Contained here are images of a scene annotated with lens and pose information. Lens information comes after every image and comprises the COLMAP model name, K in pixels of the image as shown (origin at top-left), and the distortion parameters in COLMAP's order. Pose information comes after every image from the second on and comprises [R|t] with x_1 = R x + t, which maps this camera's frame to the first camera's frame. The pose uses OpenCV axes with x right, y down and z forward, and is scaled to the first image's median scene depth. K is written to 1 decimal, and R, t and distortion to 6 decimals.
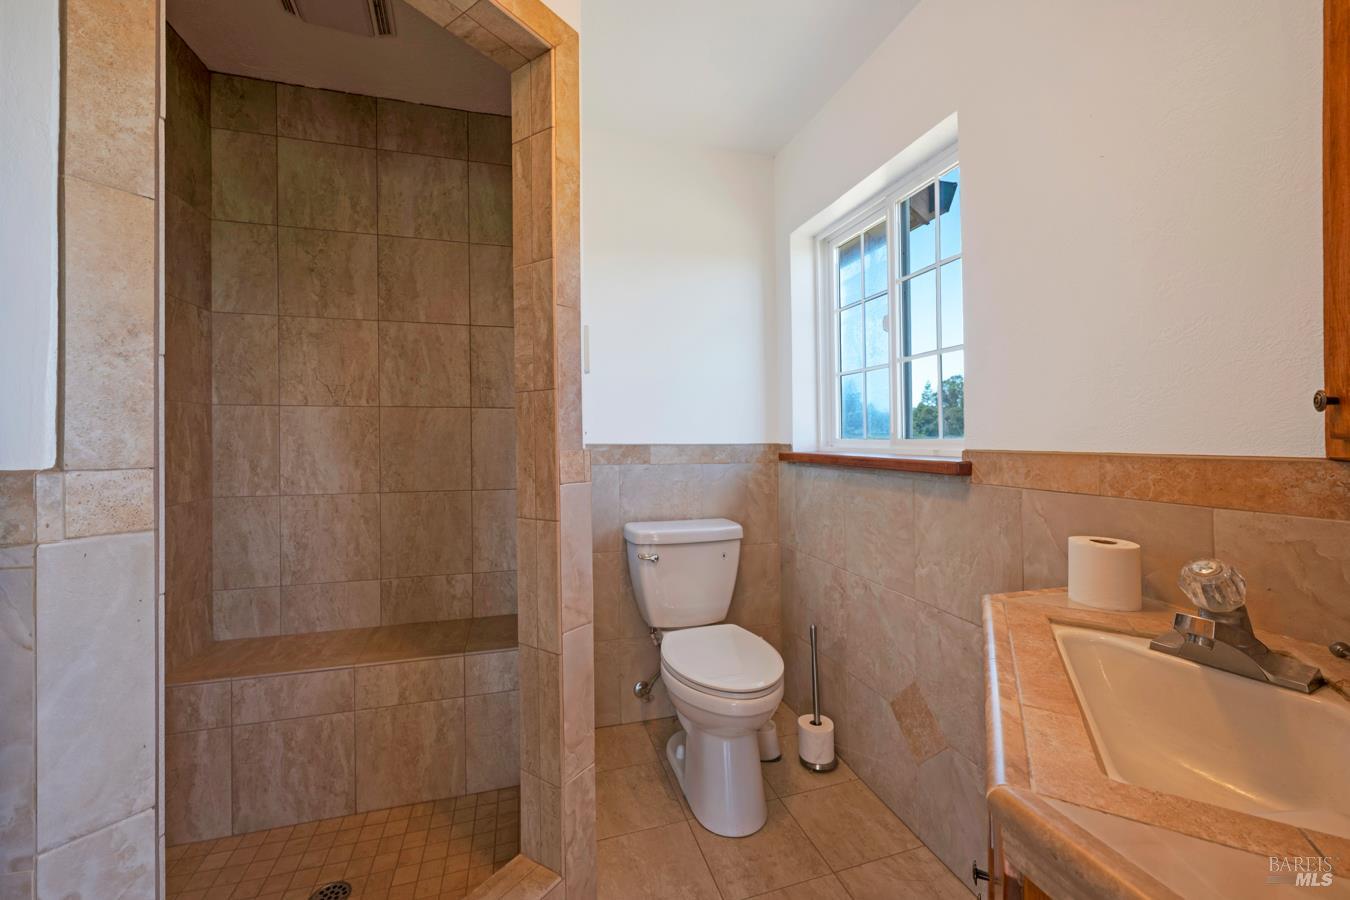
lens RADIAL K [[534.6, 0, 670.3], [0, 534.6, 439.5], [0, 0, 1]] dist [-0.000725, -0.000015]
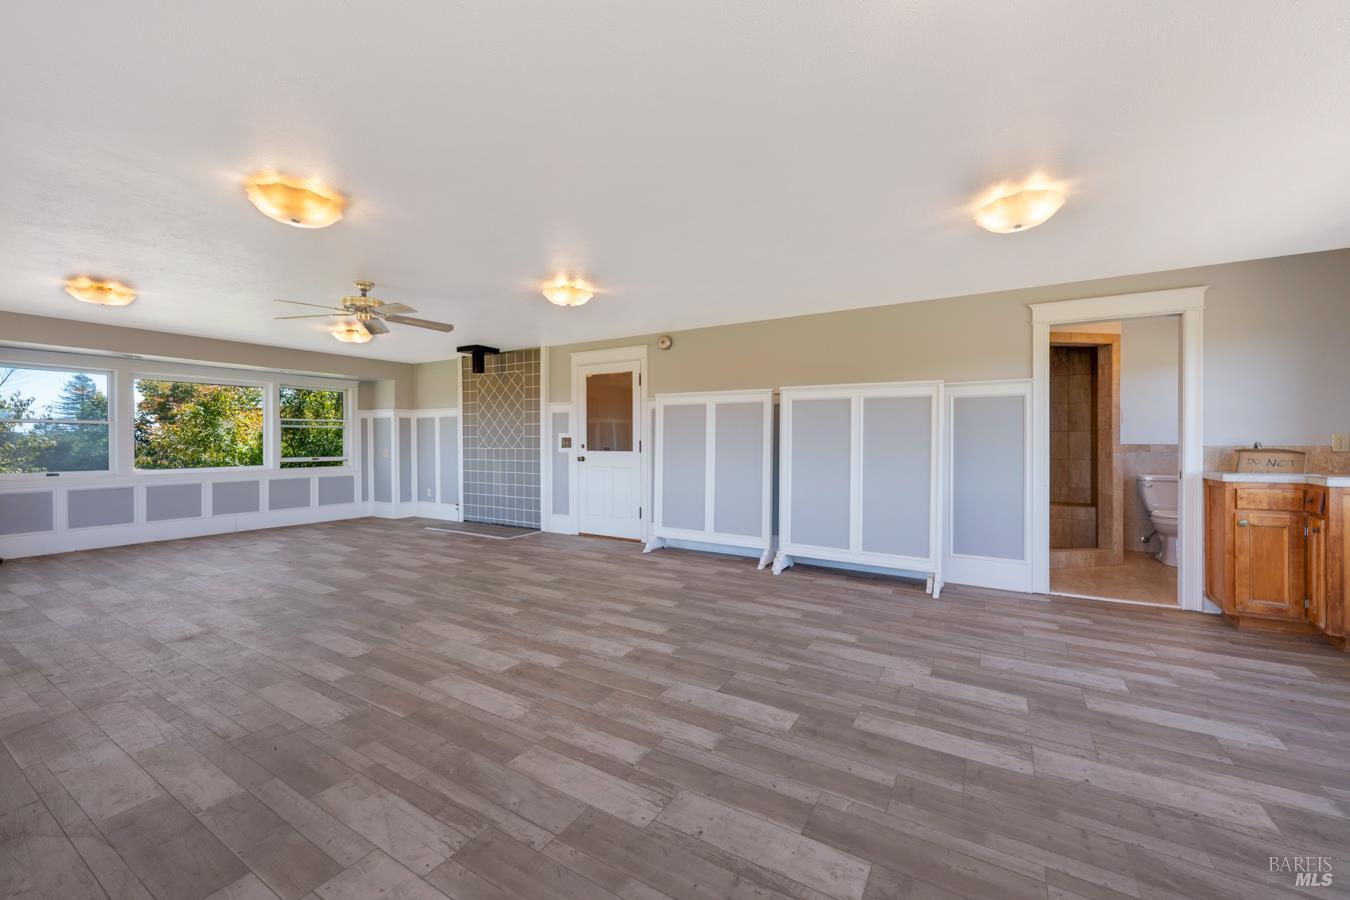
lens RADIAL K [[534.6, 0, 664.0], [0, 534.6, 448.7], [0, 0, 1]] dist [-0.000725, -0.000015]
pose [[0.665850, 0.013815, -0.745958, 0.517934], [-0.007219, 0.999901, 0.012074, 0.026986], [0.746051, -0.002655, 0.665884, -4.027214]]
